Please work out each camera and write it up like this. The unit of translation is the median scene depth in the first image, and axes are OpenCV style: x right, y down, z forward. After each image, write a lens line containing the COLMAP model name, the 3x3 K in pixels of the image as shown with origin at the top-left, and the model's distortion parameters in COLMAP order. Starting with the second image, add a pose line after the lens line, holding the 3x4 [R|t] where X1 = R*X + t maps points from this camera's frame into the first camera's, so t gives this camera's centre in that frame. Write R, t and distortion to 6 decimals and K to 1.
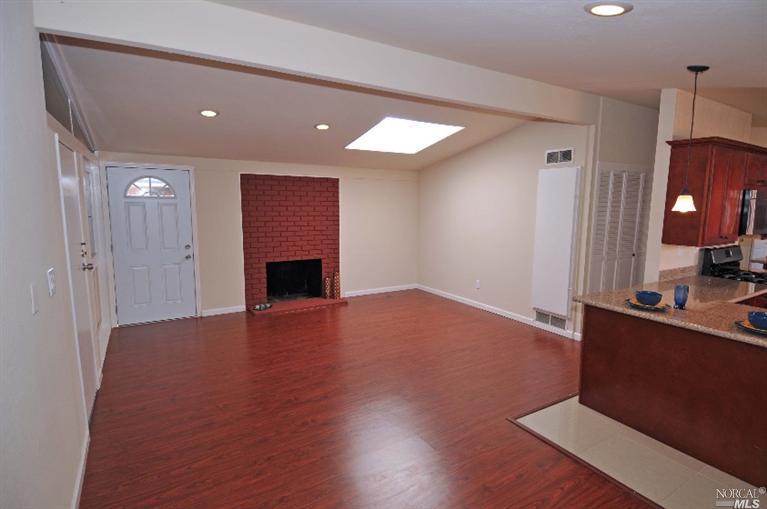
lens RADIAL K [[396.9, 0, 389.5], [0, 396.9, 253.9], [0, 0, 1]] dist [0.055398, -0.058968]
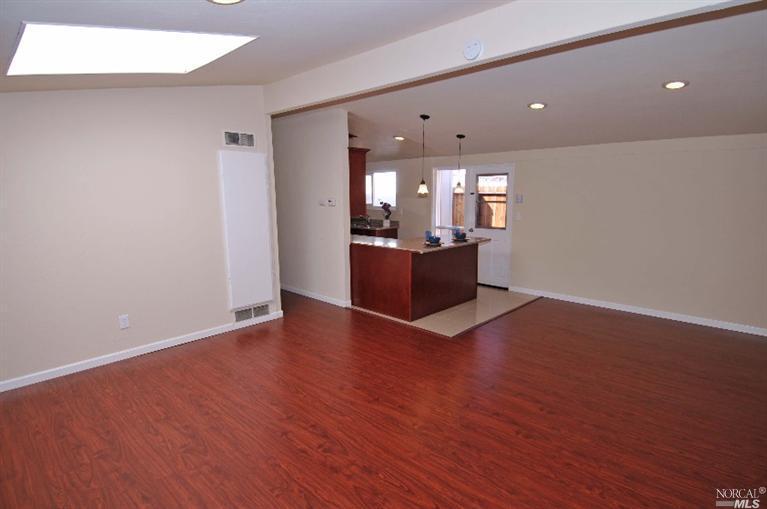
lens RADIAL K [[396.9, 0, 389.5], [0, 396.9, 253.9], [0, 0, 1]] dist [0.055398, -0.058968]
pose [[-0.267682, -0.161396, 0.949893, -0.607807], [0.130573, 0.970699, 0.201726, -0.129514], [-0.954619, 0.178029, -0.238765, 0.956255]]
